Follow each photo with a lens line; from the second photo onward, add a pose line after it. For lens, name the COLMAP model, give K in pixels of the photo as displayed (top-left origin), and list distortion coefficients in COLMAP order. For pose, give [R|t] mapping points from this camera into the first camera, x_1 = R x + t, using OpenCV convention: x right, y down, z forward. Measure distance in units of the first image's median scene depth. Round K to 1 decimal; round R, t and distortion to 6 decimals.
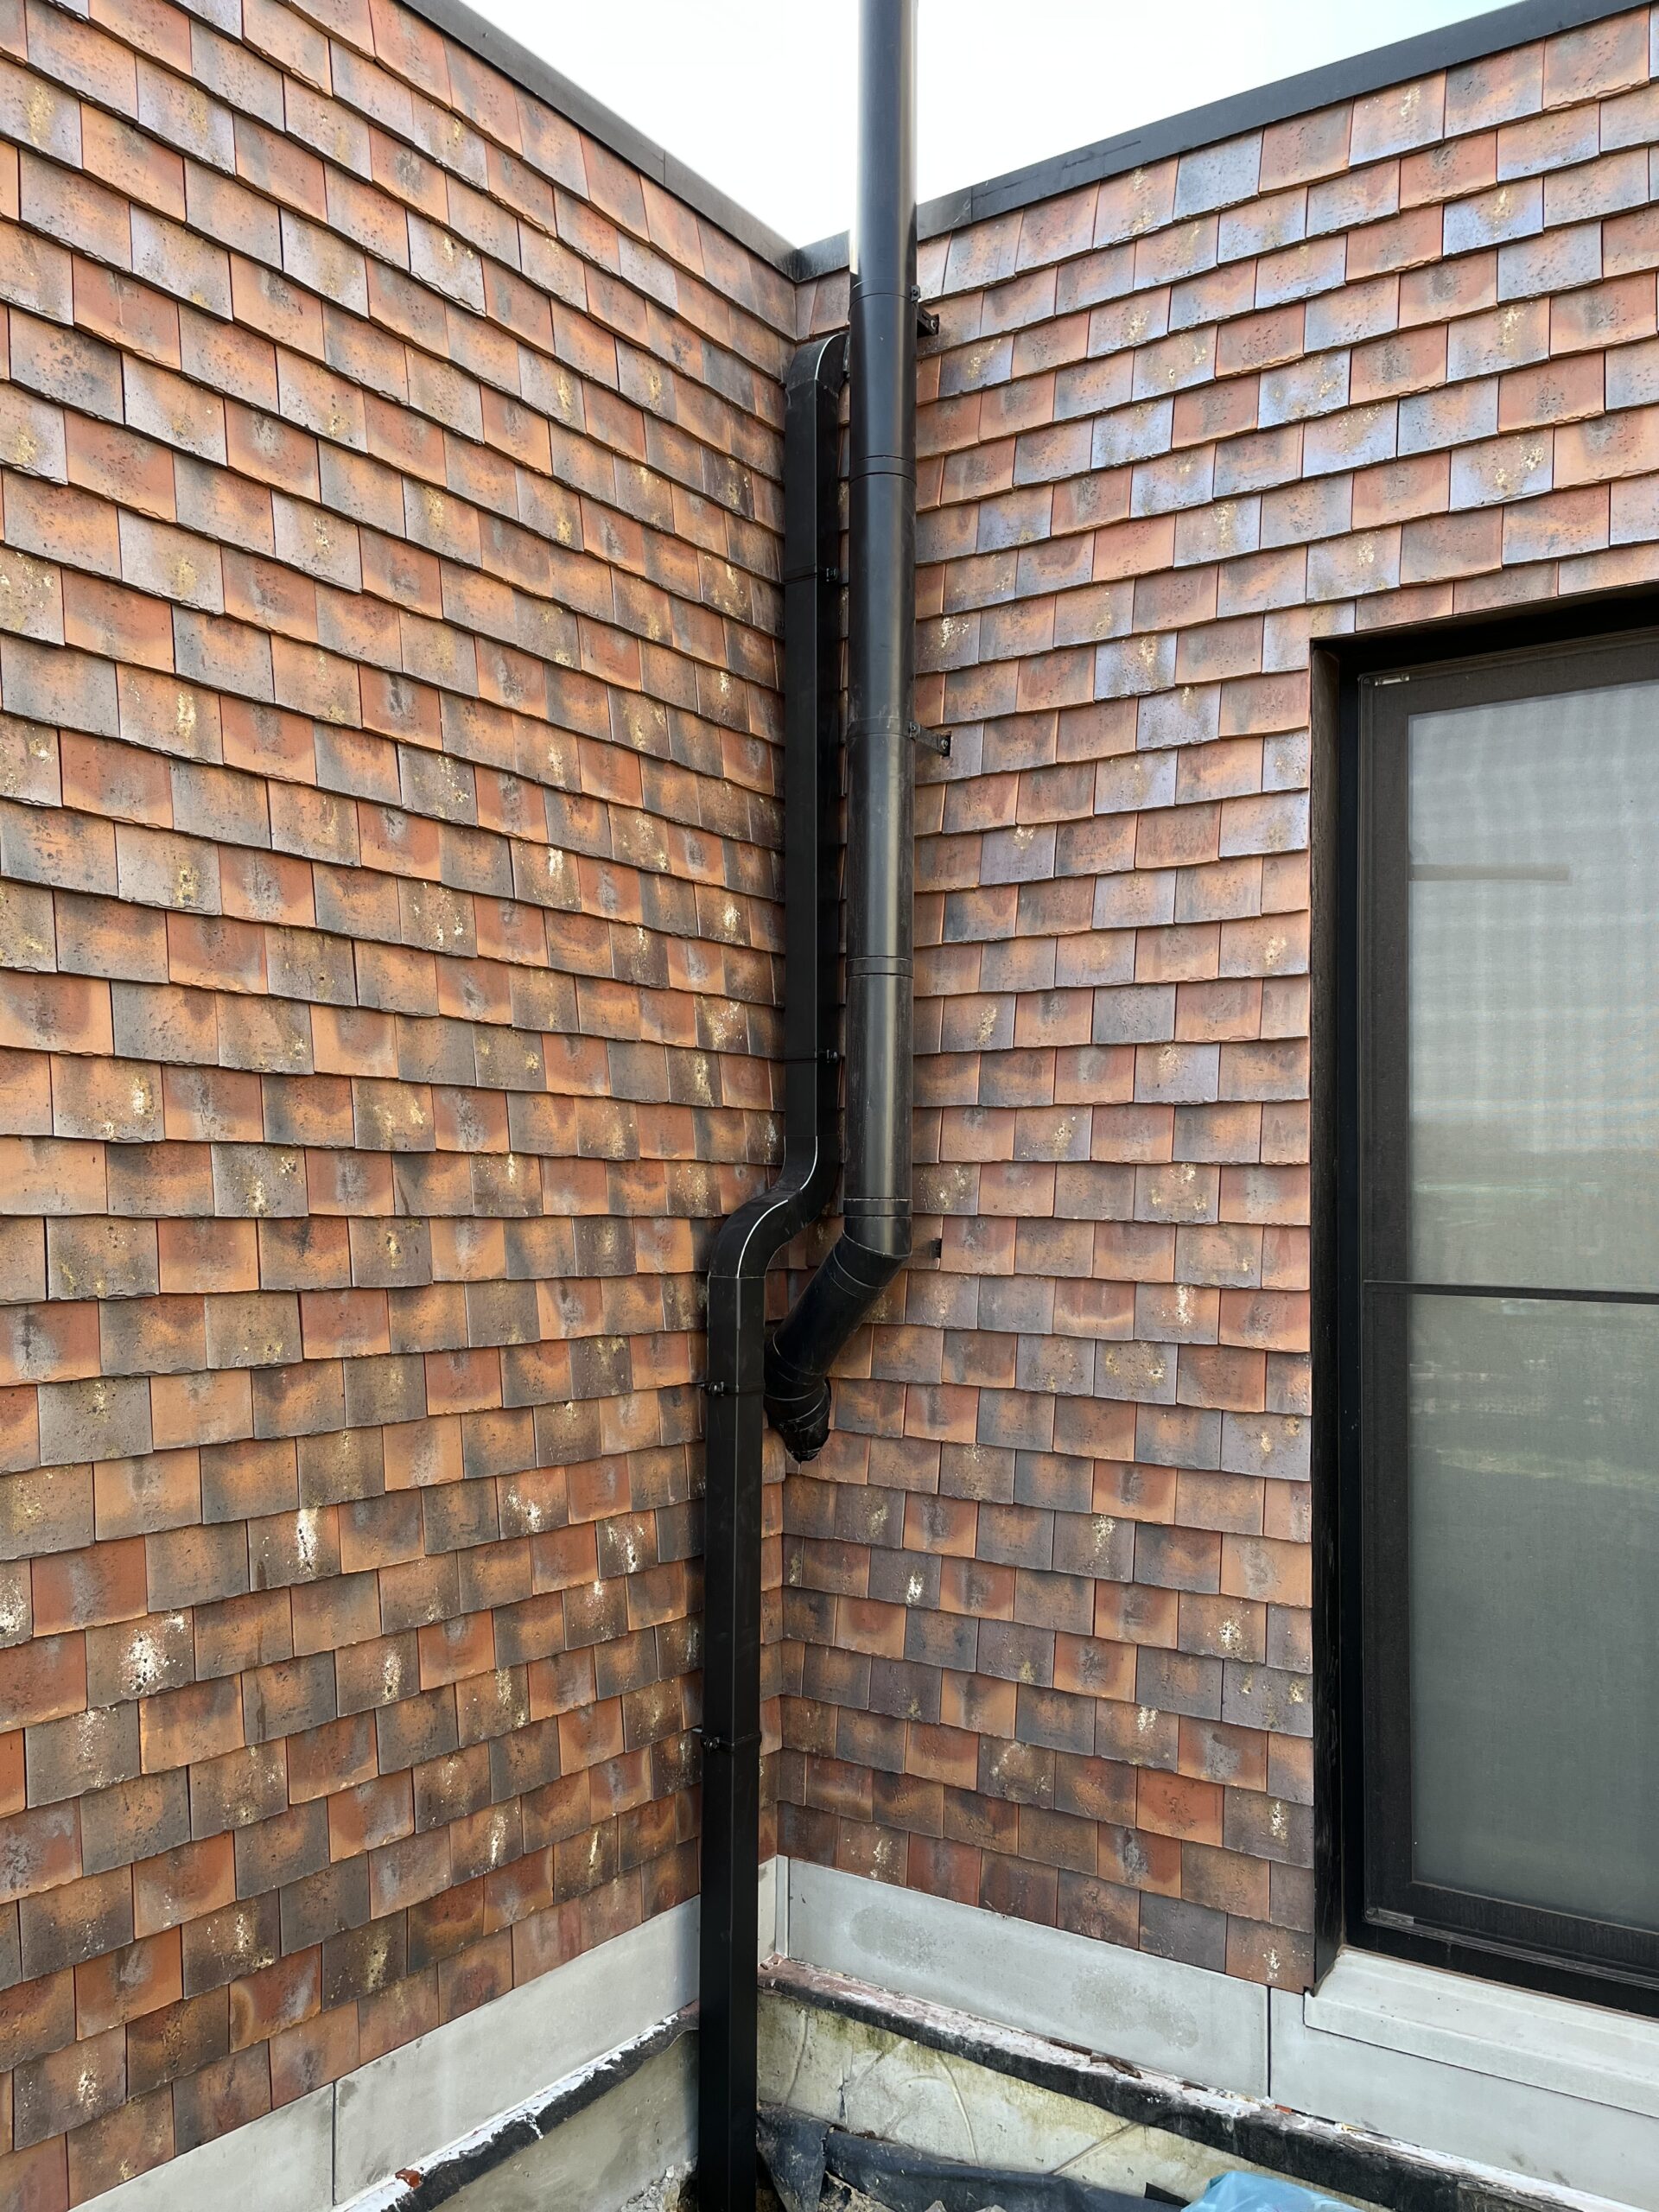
lens RADIAL K [[1651.8, 0, 829.4], [0, 1651.8, 1099.6], [0, 0, 1]] dist [0.027061, -0.015523]
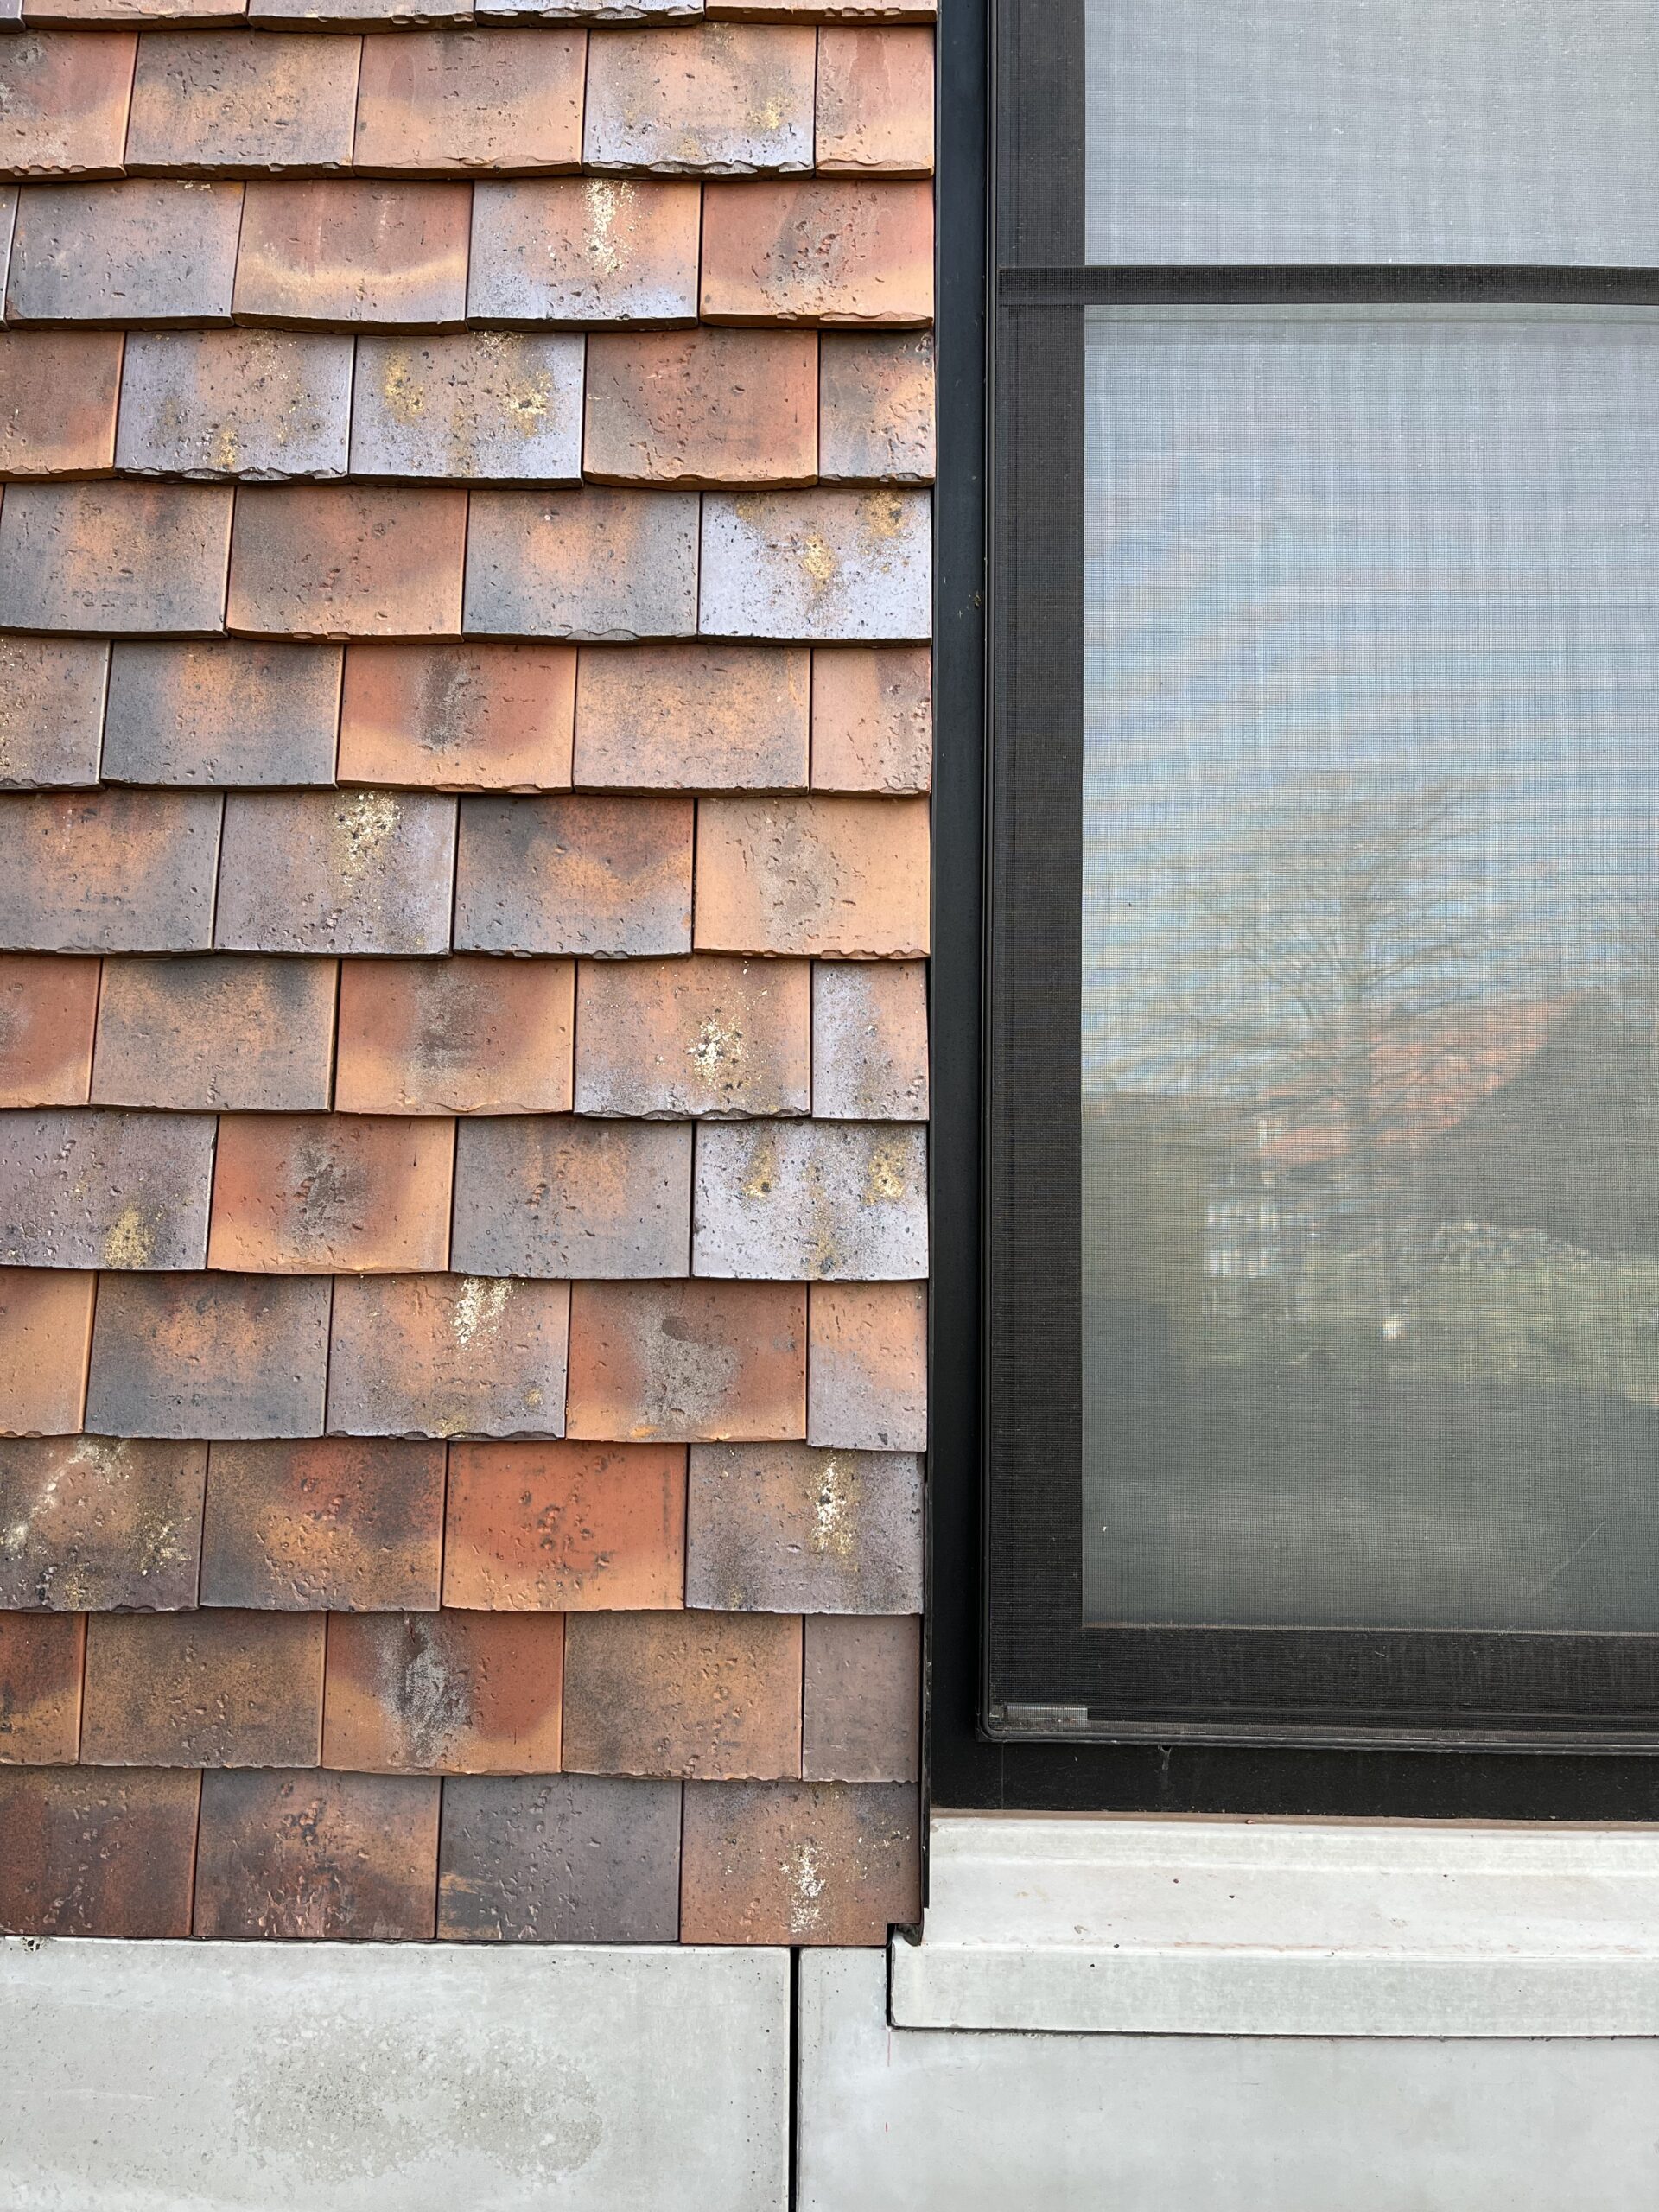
lens RADIAL K [[1651.8, 0, 842.4], [0, 1651.8, 1117.6], [0, 0, 1]] dist [0.027061, -0.015523]
pose [[0.855740, 0.028119, 0.516641, 0.068241], [-0.027796, 0.999579, -0.008365, 0.329904], [-0.516658, -0.007202, 0.856161, 0.639574]]
